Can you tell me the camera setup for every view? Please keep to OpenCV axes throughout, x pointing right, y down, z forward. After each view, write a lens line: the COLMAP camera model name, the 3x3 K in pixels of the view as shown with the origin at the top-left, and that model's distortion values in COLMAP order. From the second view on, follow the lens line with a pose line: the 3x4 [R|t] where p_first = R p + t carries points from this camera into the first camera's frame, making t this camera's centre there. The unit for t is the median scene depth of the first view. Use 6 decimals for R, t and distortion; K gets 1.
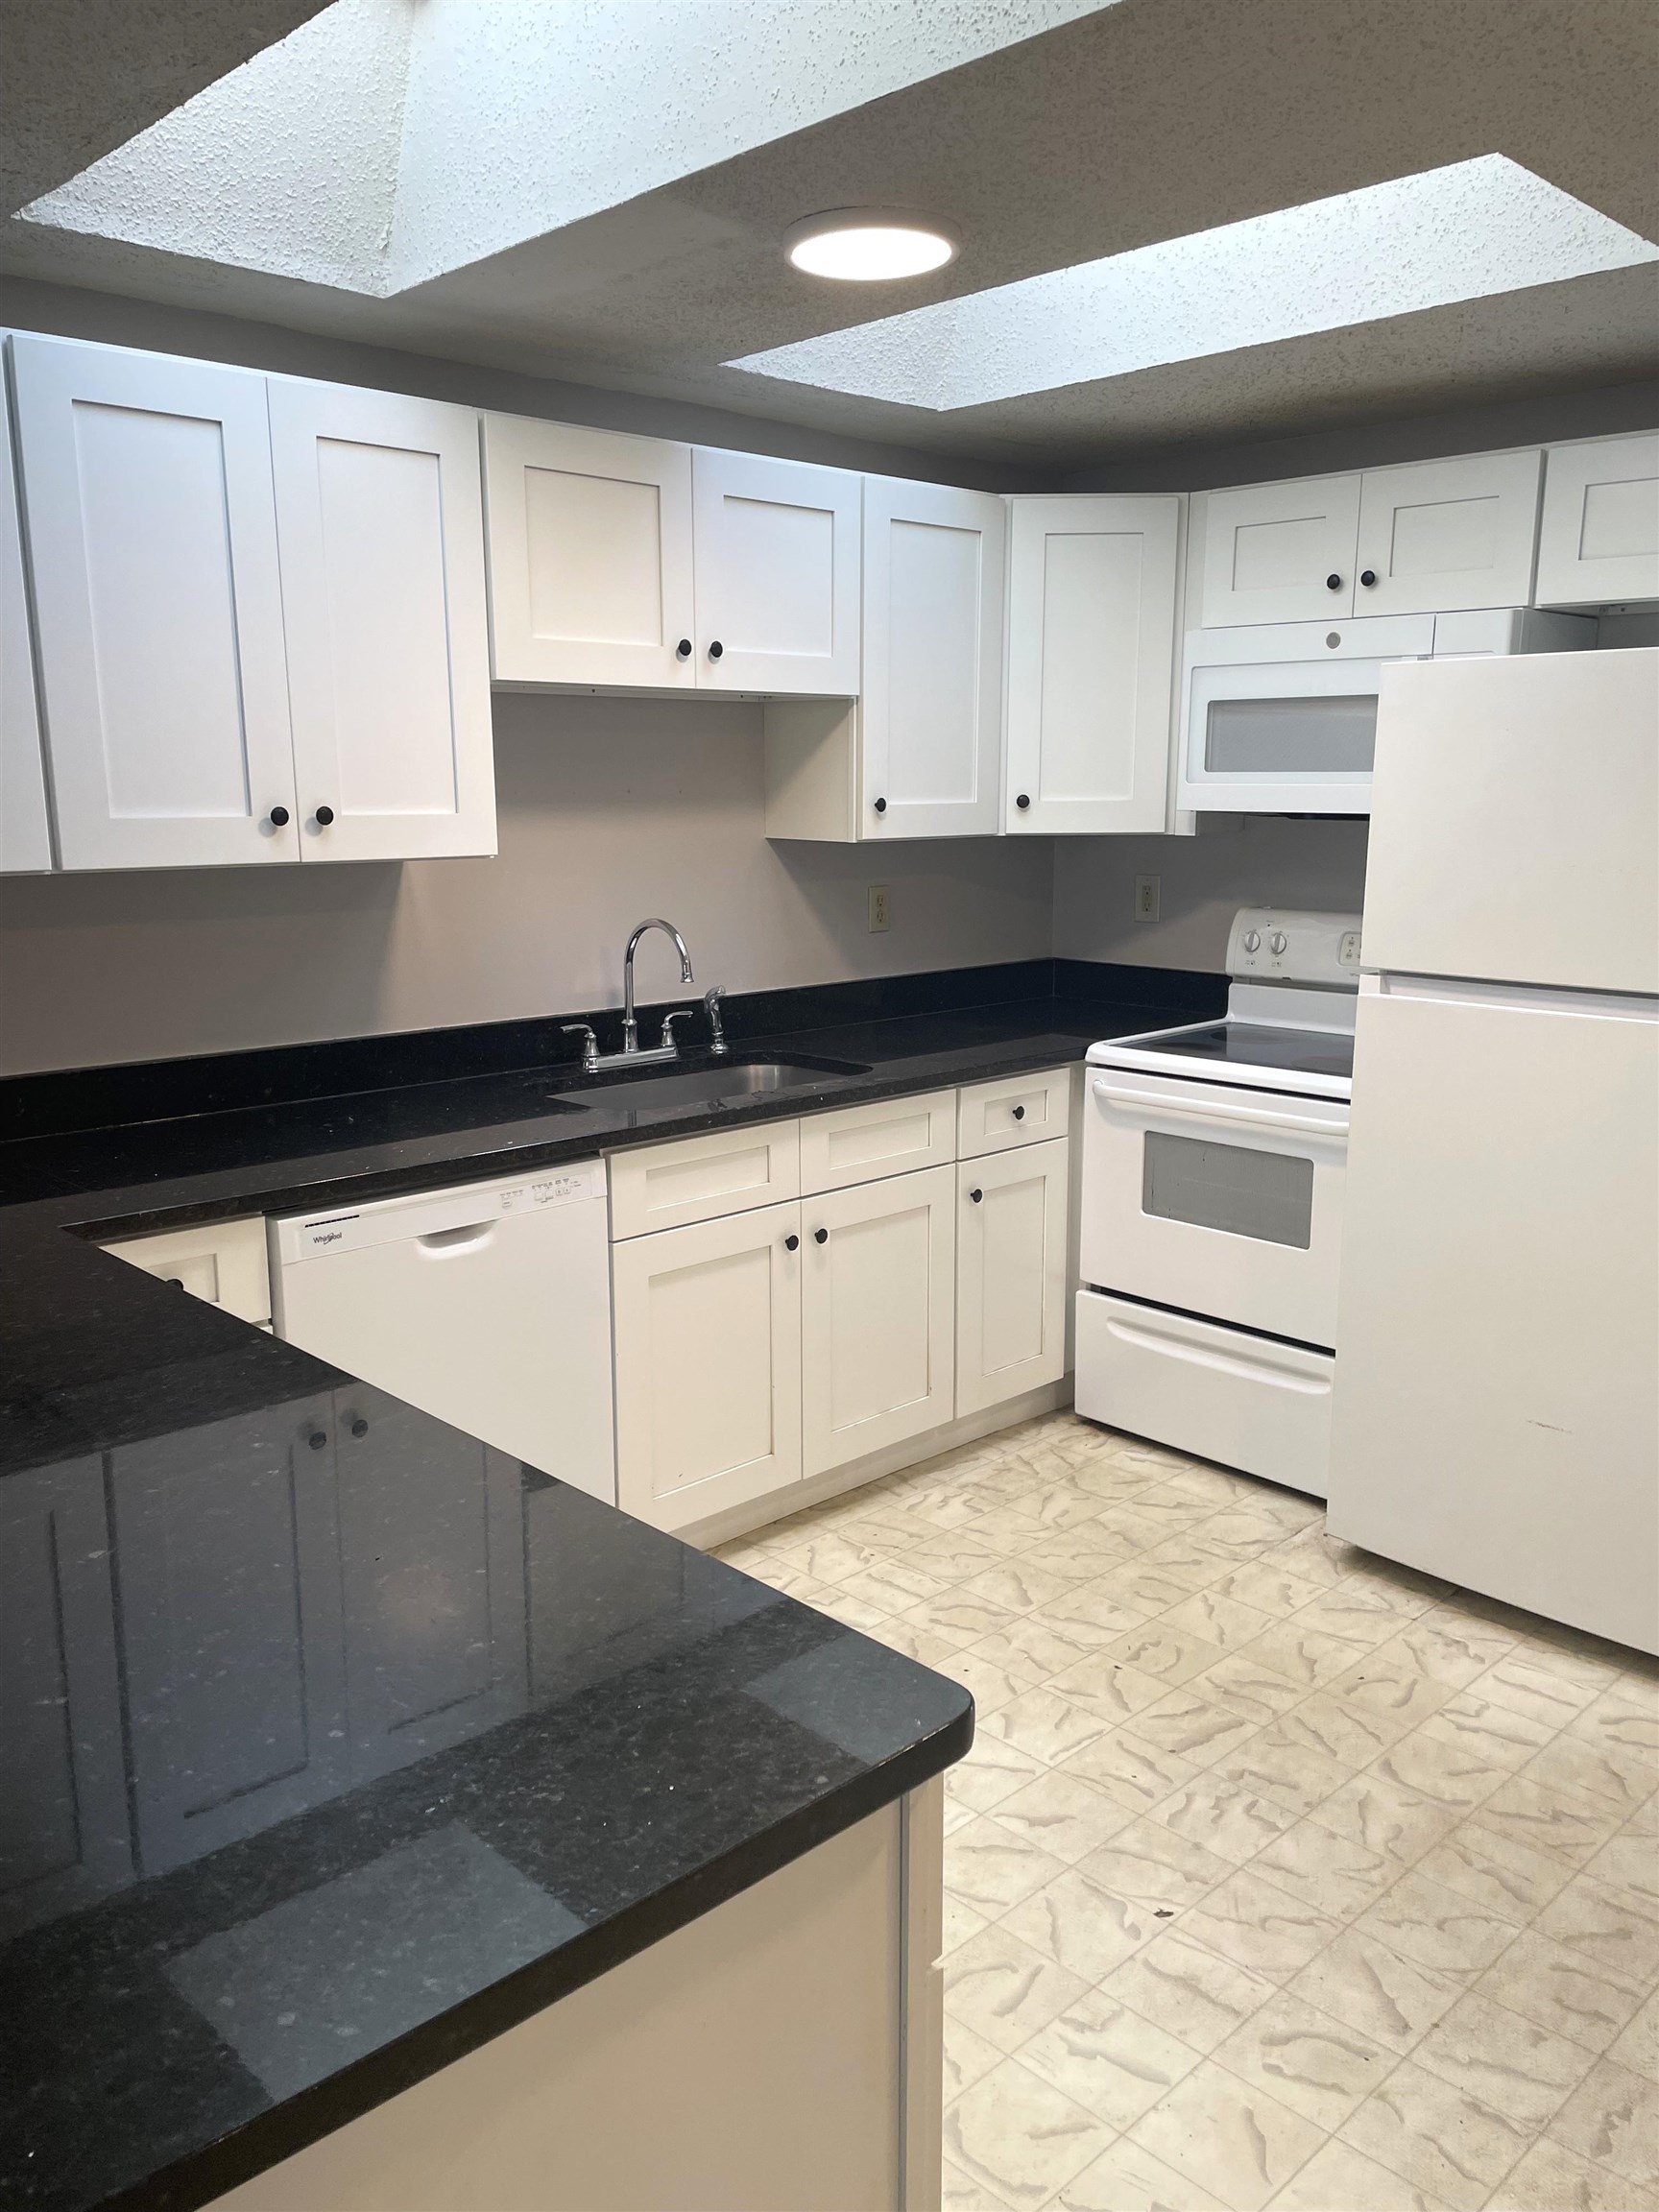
lens RADIAL K [[1681.8, 0, 837.3], [0, 1681.8, 1106.0], [0, 0, 1]] dist [0.080141, -0.087097]
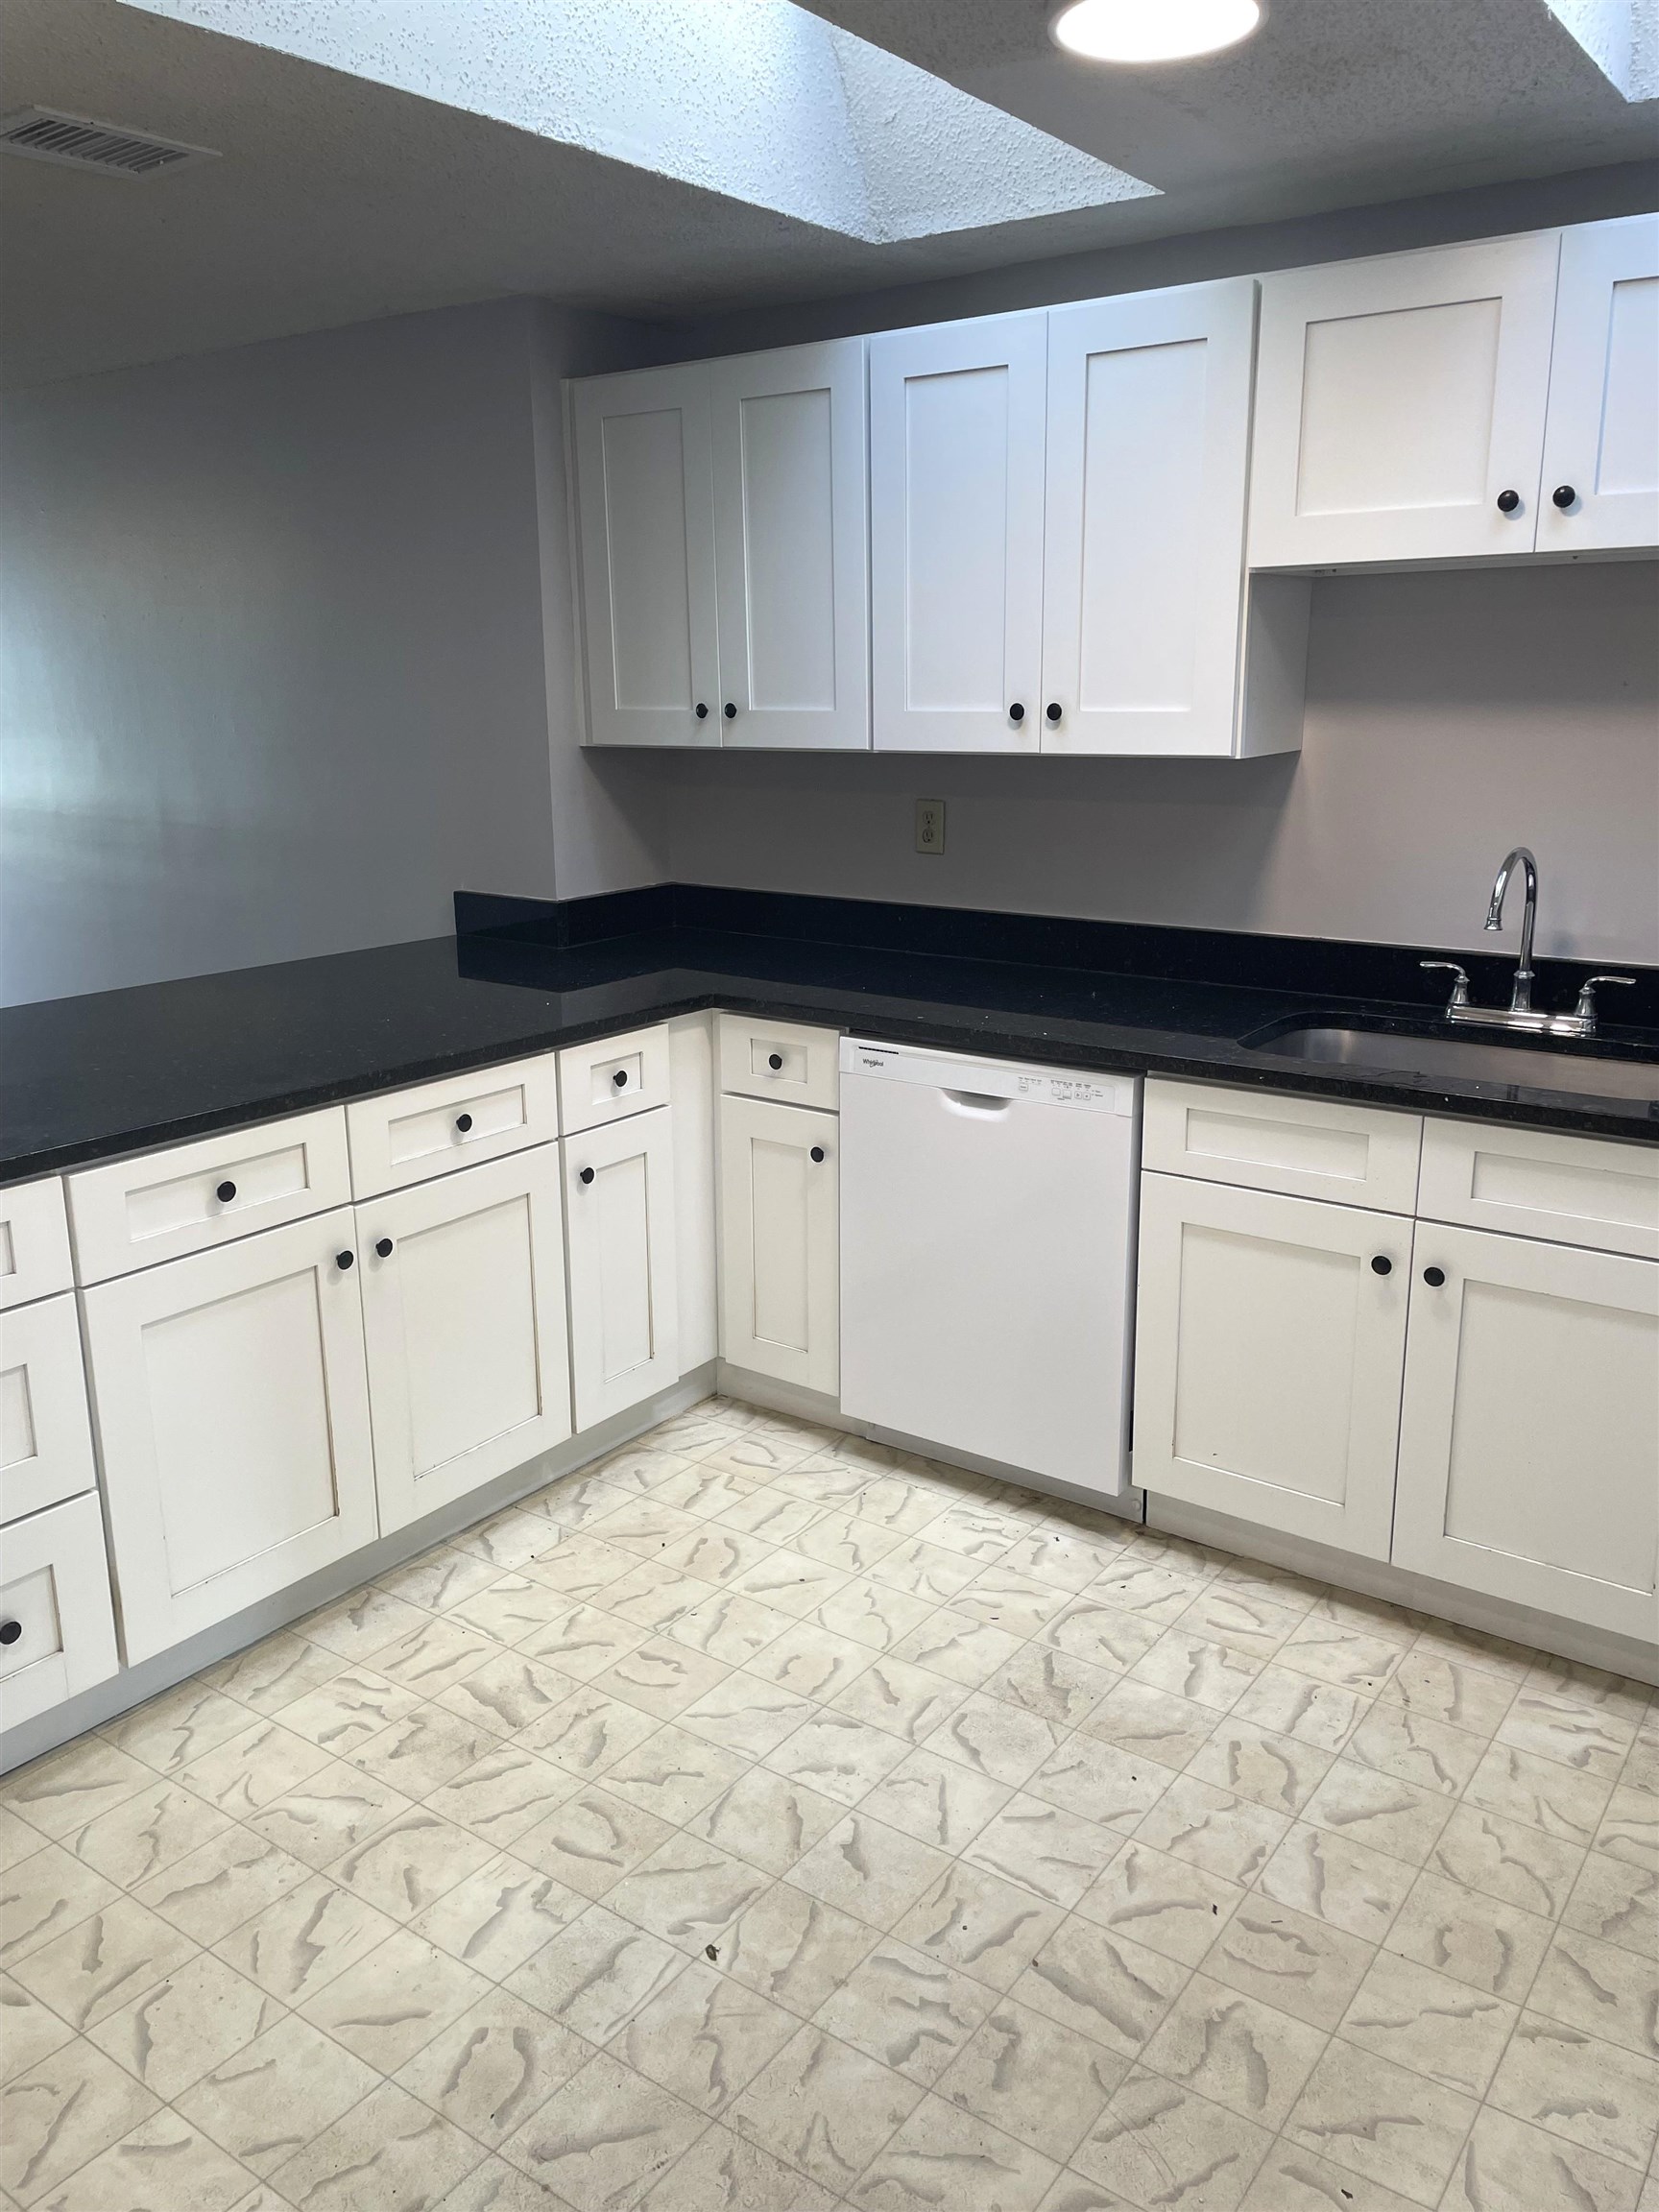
lens RADIAL K [[1681.8, 0, 833.1], [0, 1681.8, 1098.1], [0, 0, 1]] dist [0.080141, -0.087097]
pose [[0.168051, 0.241250, -0.955802, 0.782046], [-0.179059, 0.960932, 0.211062, -0.134842], [0.969380, 0.135676, 0.204683, 0.665371]]
